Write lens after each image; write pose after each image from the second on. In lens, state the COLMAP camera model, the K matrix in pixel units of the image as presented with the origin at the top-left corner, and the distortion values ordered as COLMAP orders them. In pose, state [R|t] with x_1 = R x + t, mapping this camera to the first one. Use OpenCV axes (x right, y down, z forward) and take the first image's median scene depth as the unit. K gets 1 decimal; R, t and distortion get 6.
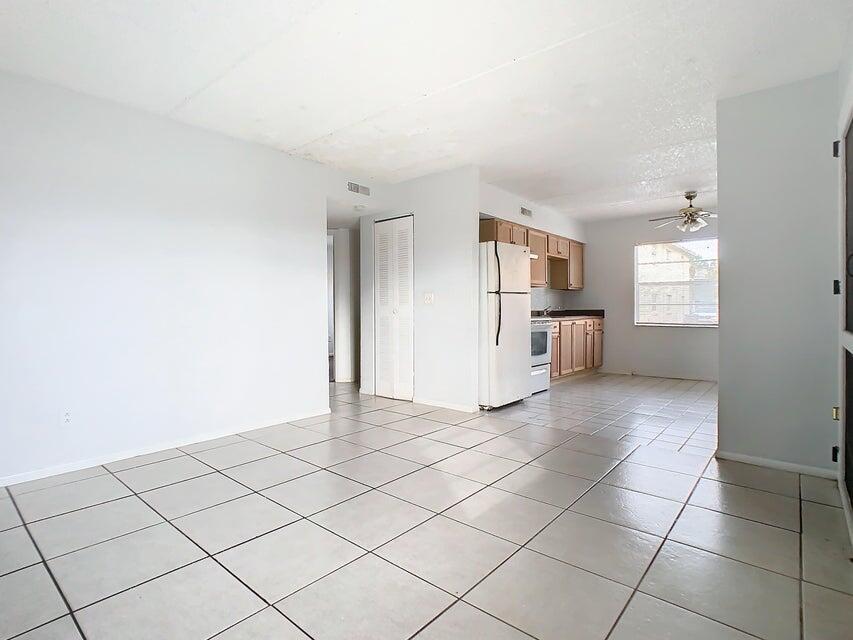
lens RADIAL K [[459.3, 0, 415.4], [0, 459.3, 308.5], [0, 0, 1]] dist [0.005298, -0.029113]
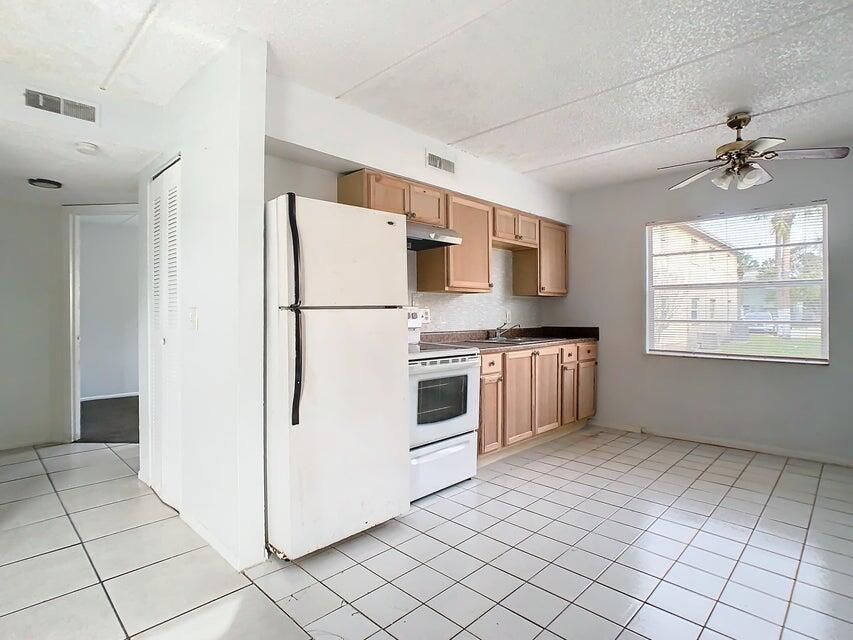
lens RADIAL K [[459.3, 0, 415.4], [0, 459.3, 308.5], [0, 0, 1]] dist [0.005298, -0.029113]
pose [[0.997256, -0.001077, -0.074021, 0.229470], [0.000430, 0.999962, -0.008762, -0.020597], [0.074027, 0.008706, 0.997218, 0.386504]]
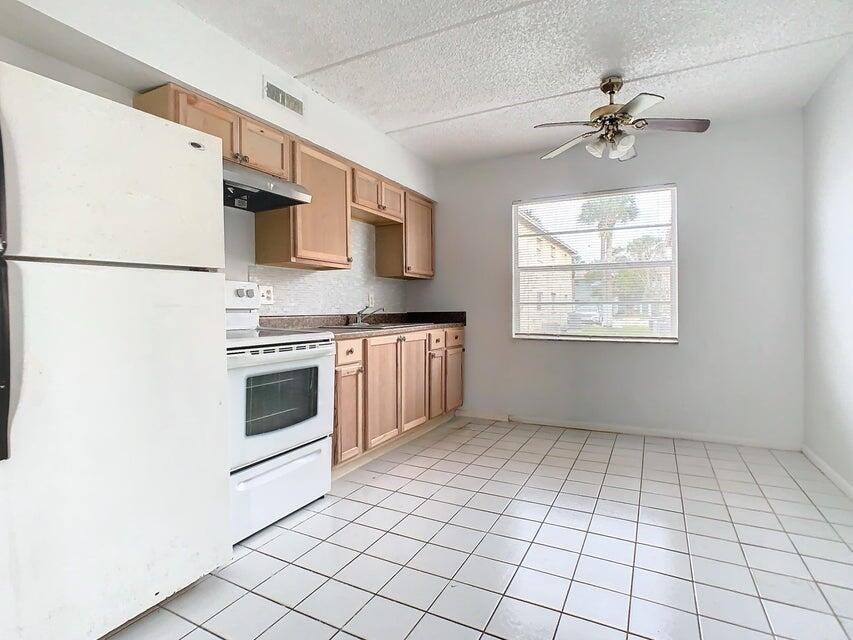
lens RADIAL K [[459.3, 0, 415.4], [0, 459.3, 308.5], [0, 0, 1]] dist [0.005298, -0.029113]
pose [[0.976400, -0.005307, 0.215905, 0.244526], [0.005034, 0.999986, 0.001817, -0.003266], [-0.215911, -0.000687, 0.976413, 0.483210]]
